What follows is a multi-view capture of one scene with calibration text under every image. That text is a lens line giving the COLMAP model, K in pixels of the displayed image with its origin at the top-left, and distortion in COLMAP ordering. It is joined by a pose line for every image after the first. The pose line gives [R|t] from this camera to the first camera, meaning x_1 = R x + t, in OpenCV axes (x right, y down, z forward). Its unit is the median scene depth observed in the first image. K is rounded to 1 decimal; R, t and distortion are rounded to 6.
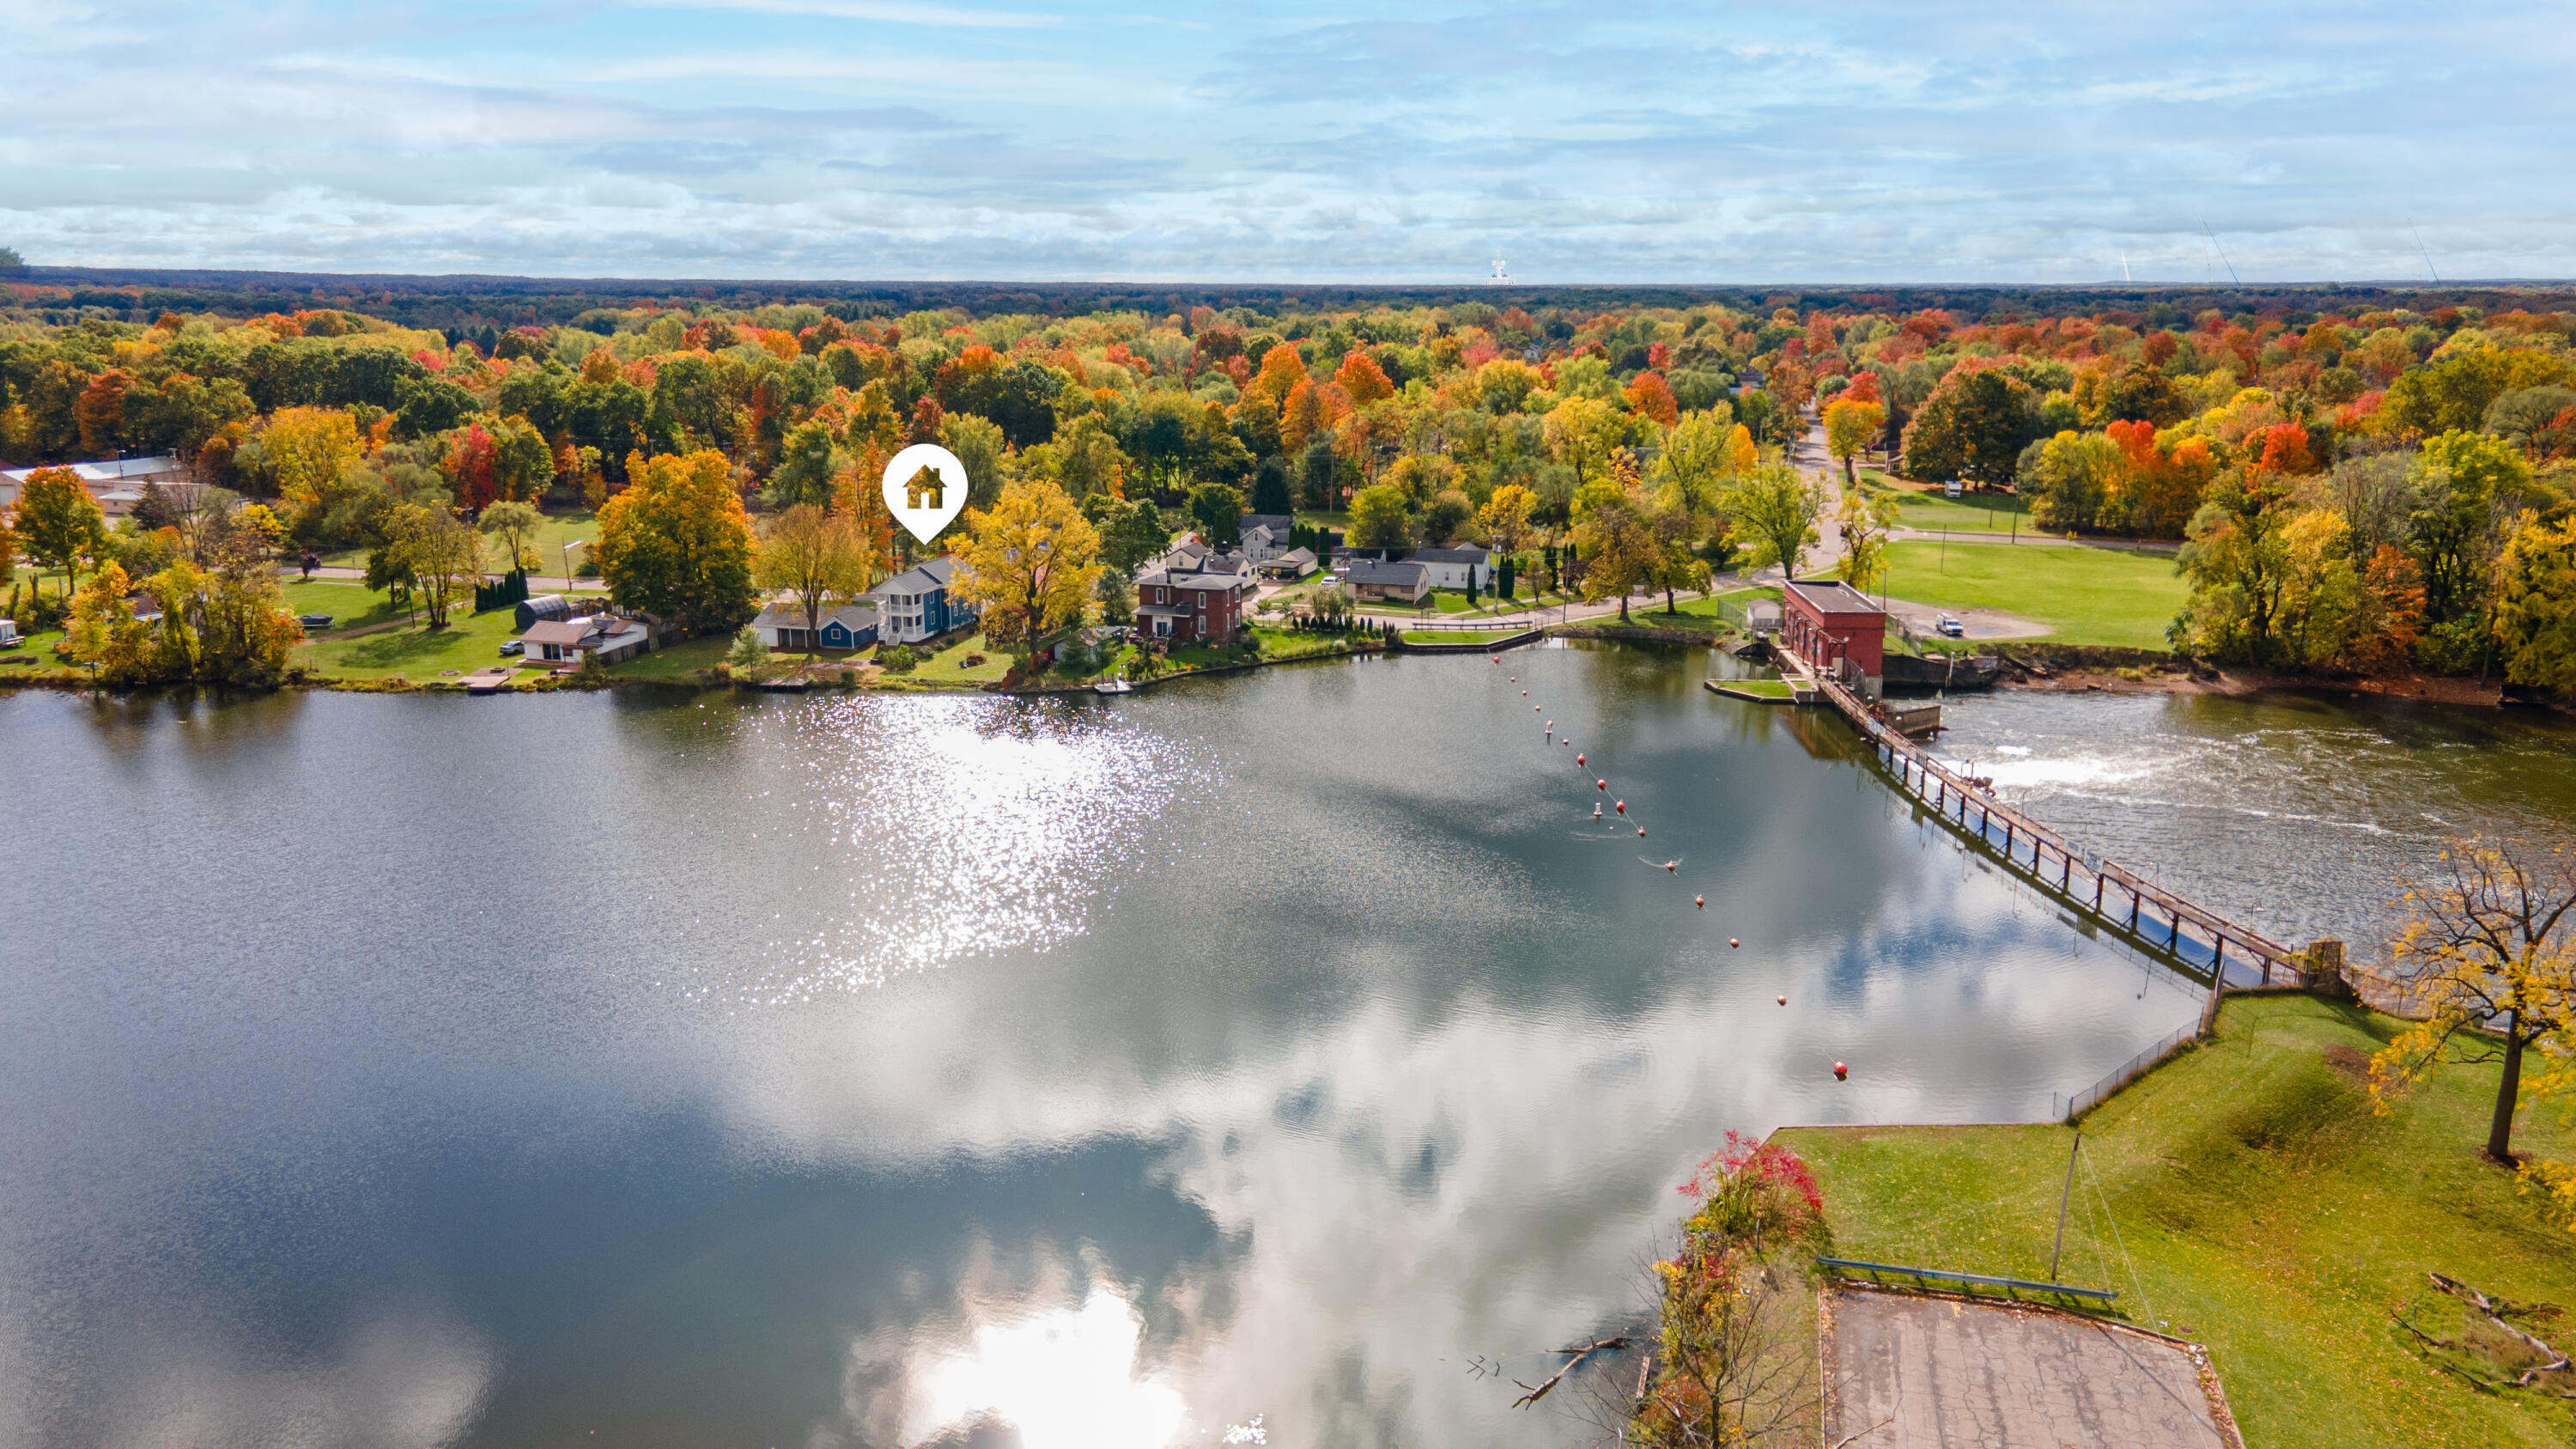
lens RADIAL K [[1868.6, 0, 1359.2], [0, 1868.6, 734.9], [0, 0, 1]] dist [-0.058218, 0.082866]
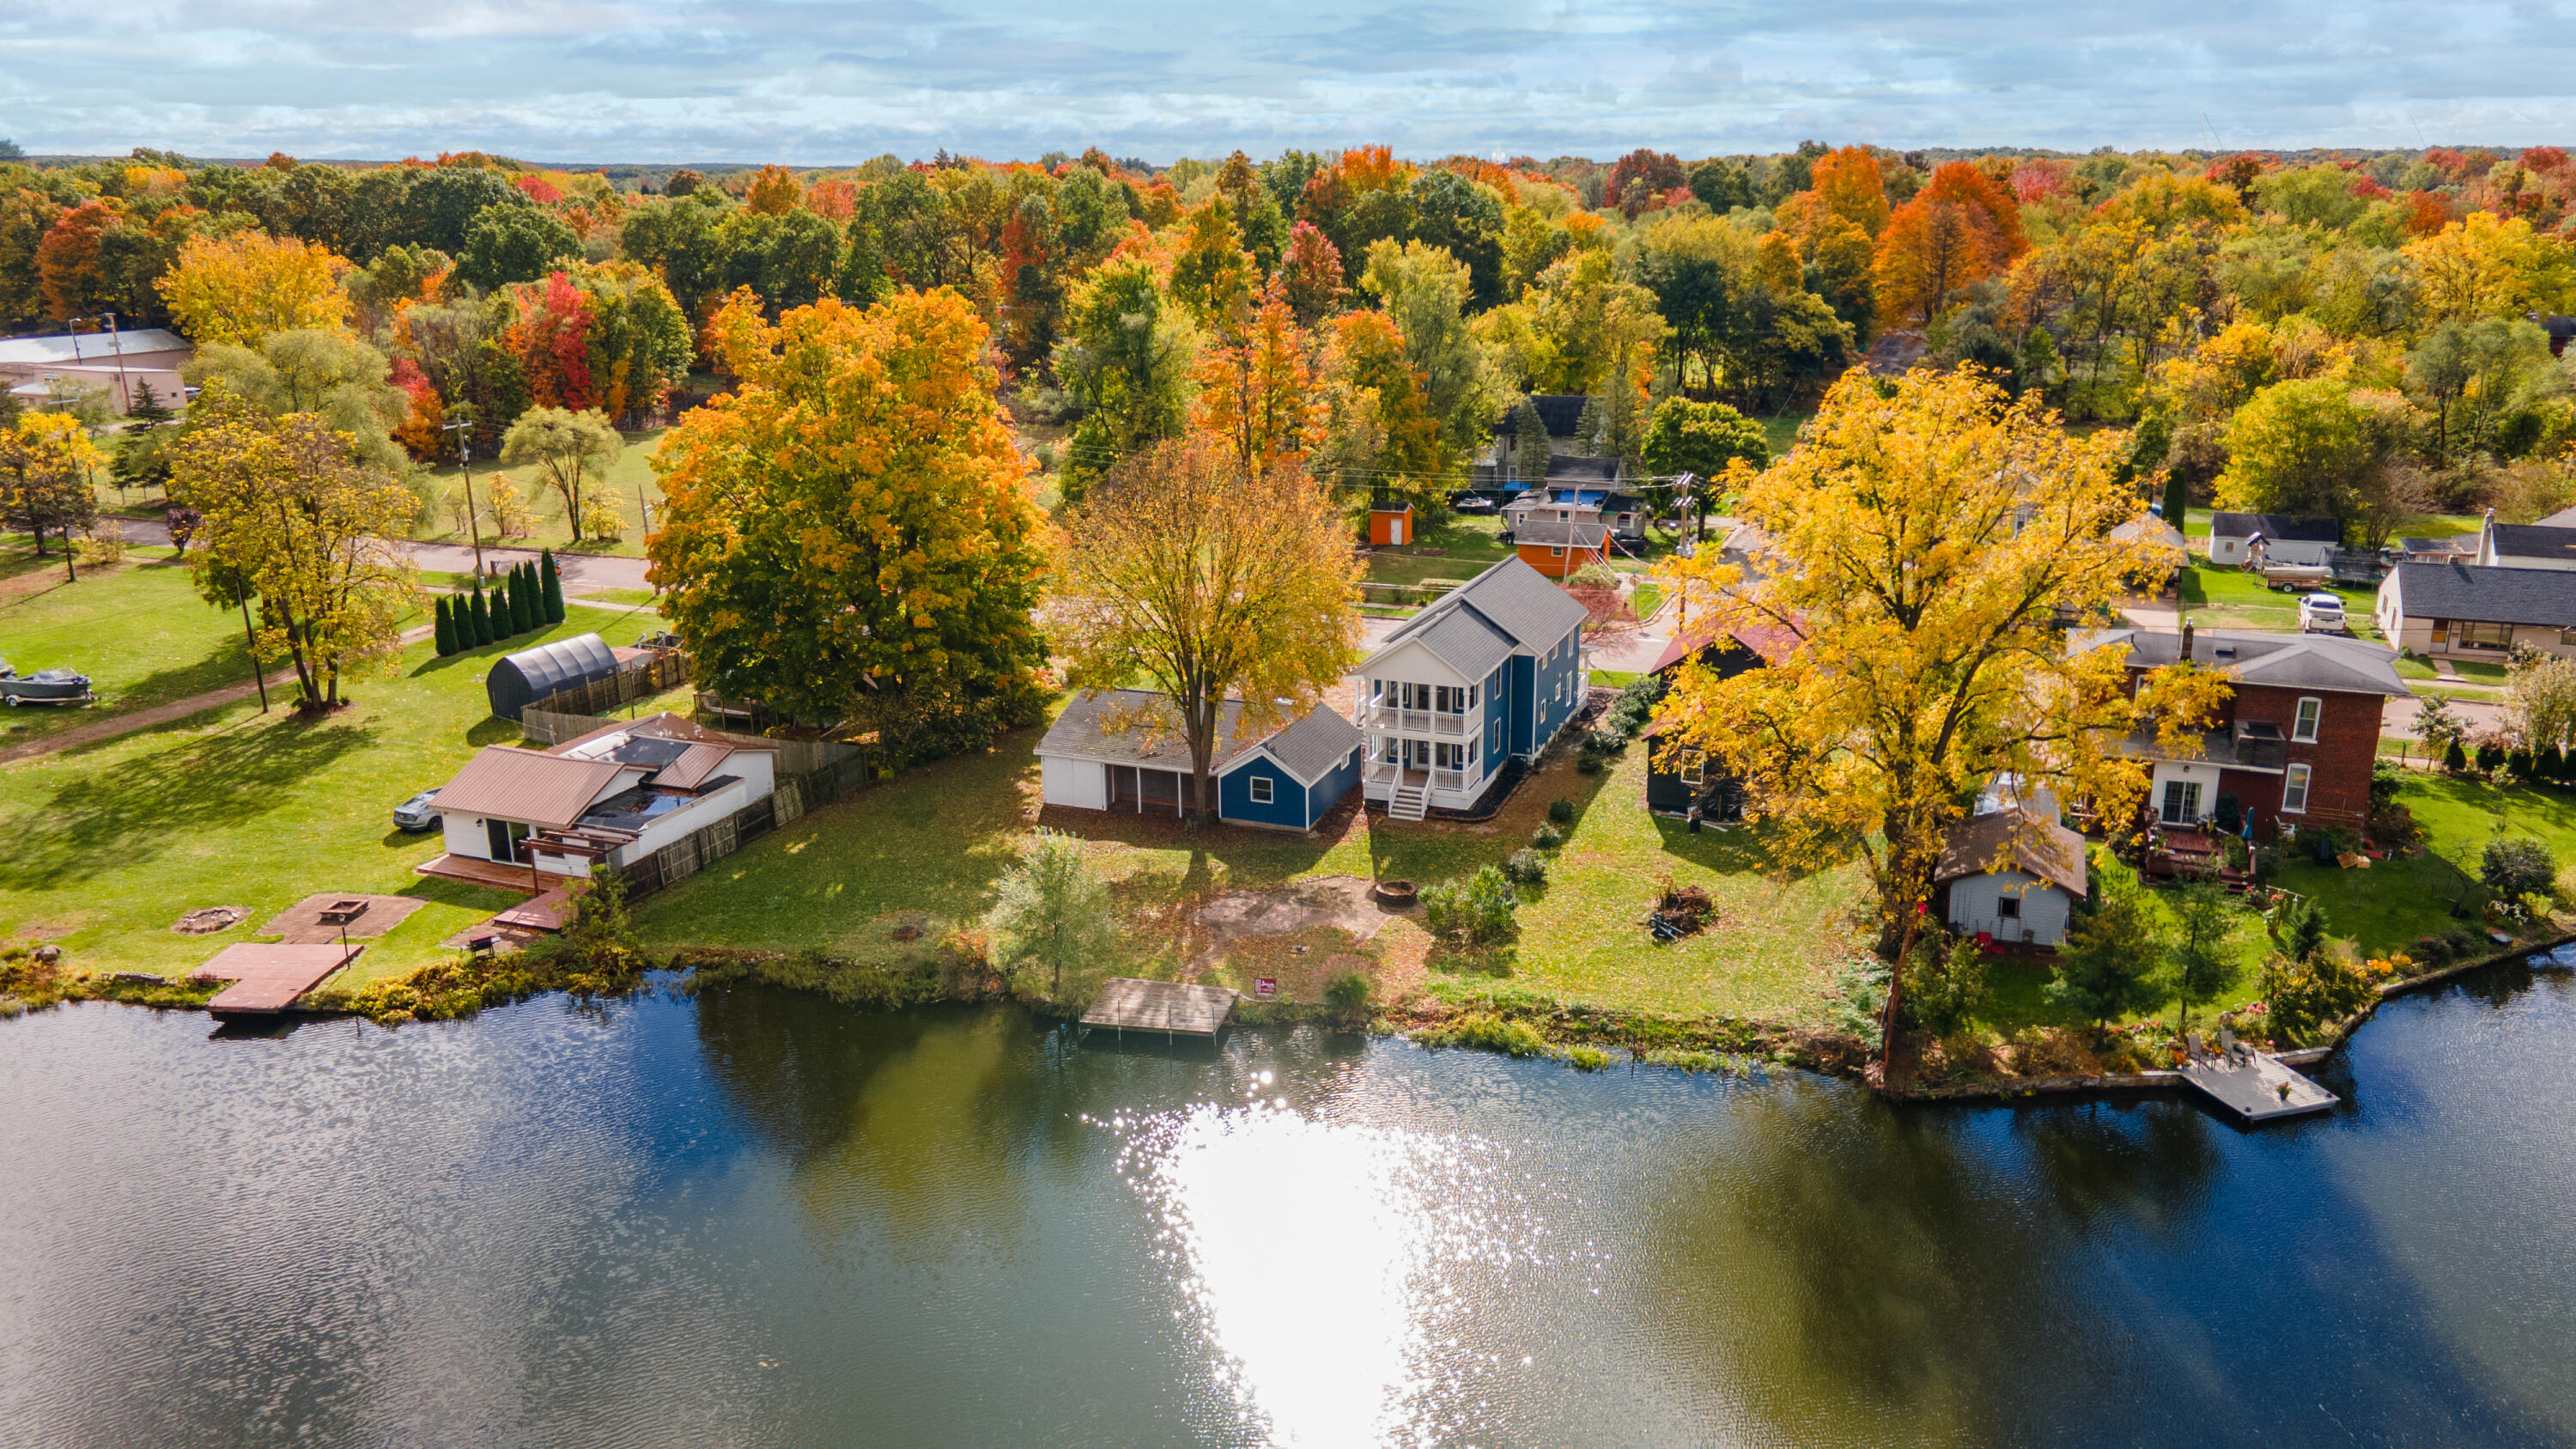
lens RADIAL K [[1866.1, 0, 1288.0], [0, 1866.1, 724.5], [0, 0, 1]] dist [0.036038, 0.006575]
pose [[0.988537, 0.027075, -0.148530, -0.218071], [-0.019324, 0.998387, 0.053381, -0.086019], [0.149736, -0.049899, 0.987466, 0.625005]]
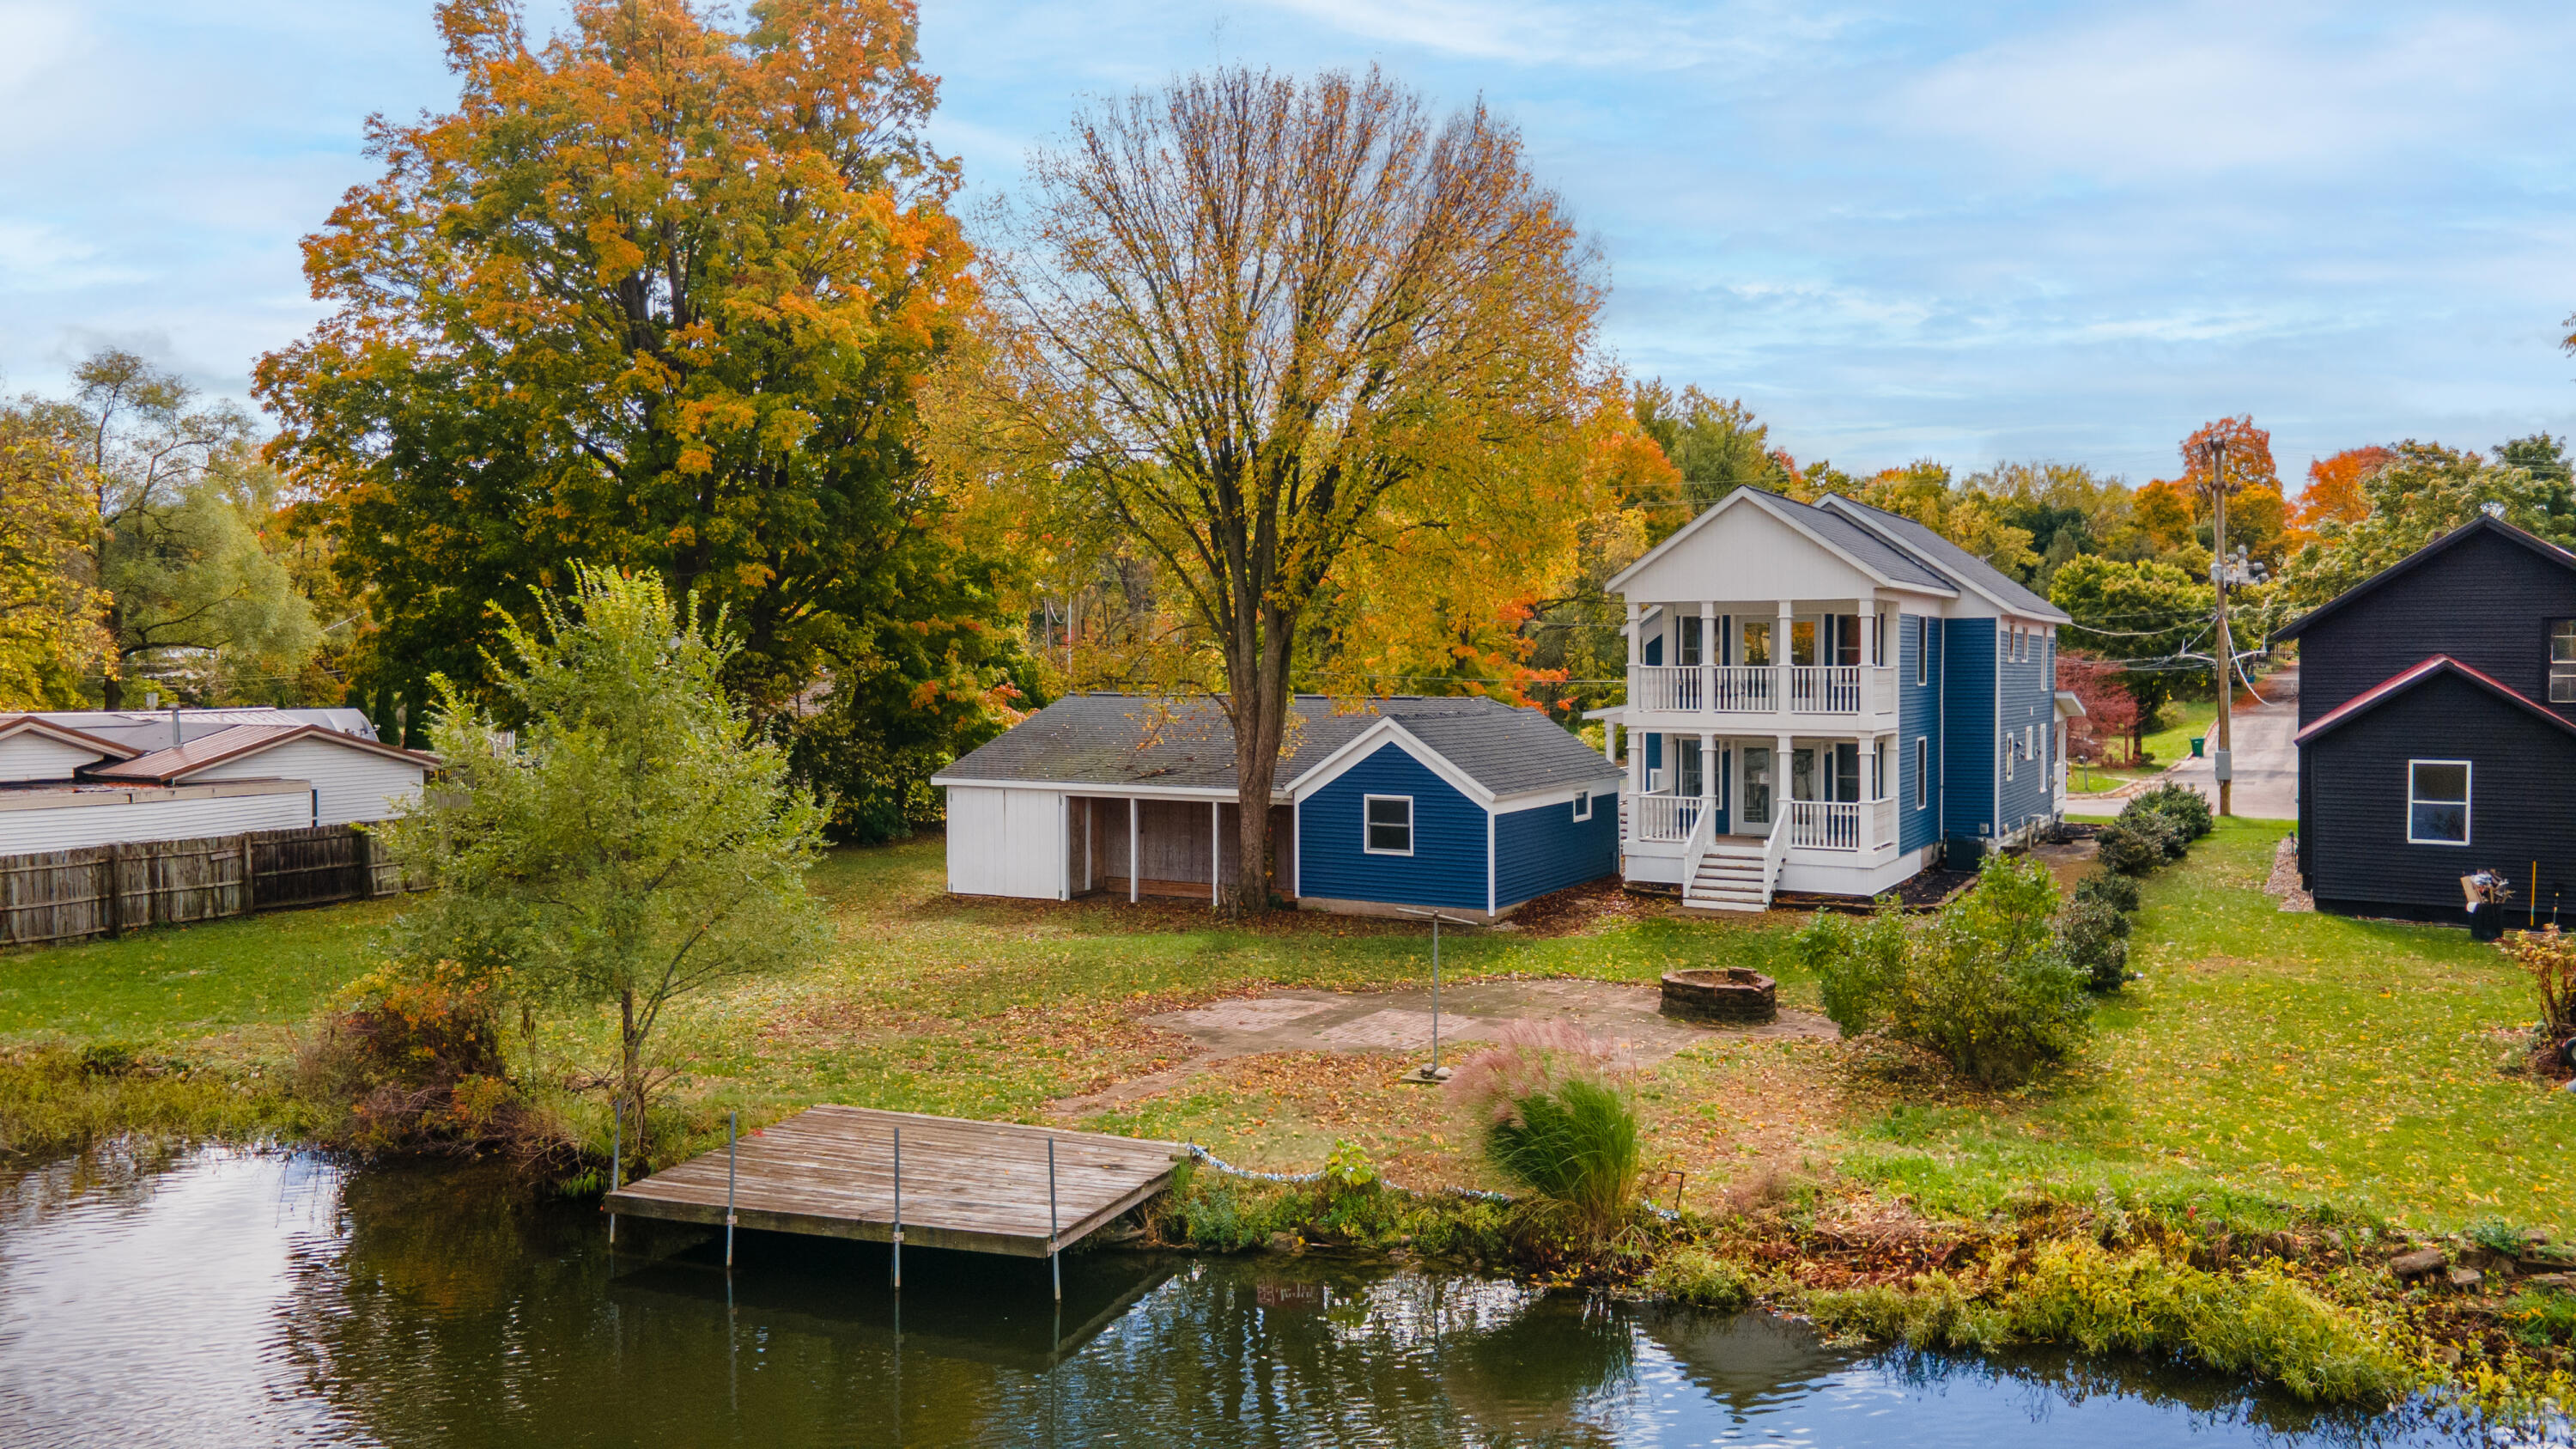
lens RADIAL K [[1866.1, 0, 1288.0], [0, 1866.1, 724.5], [0, 0, 1]] dist [0.036038, 0.006575]
pose [[0.959193, -0.000971, -0.282751, -0.240074], [-0.056614, 0.979084, -0.195419, -0.029905], [0.277027, 0.203452, 0.939076, 0.829947]]
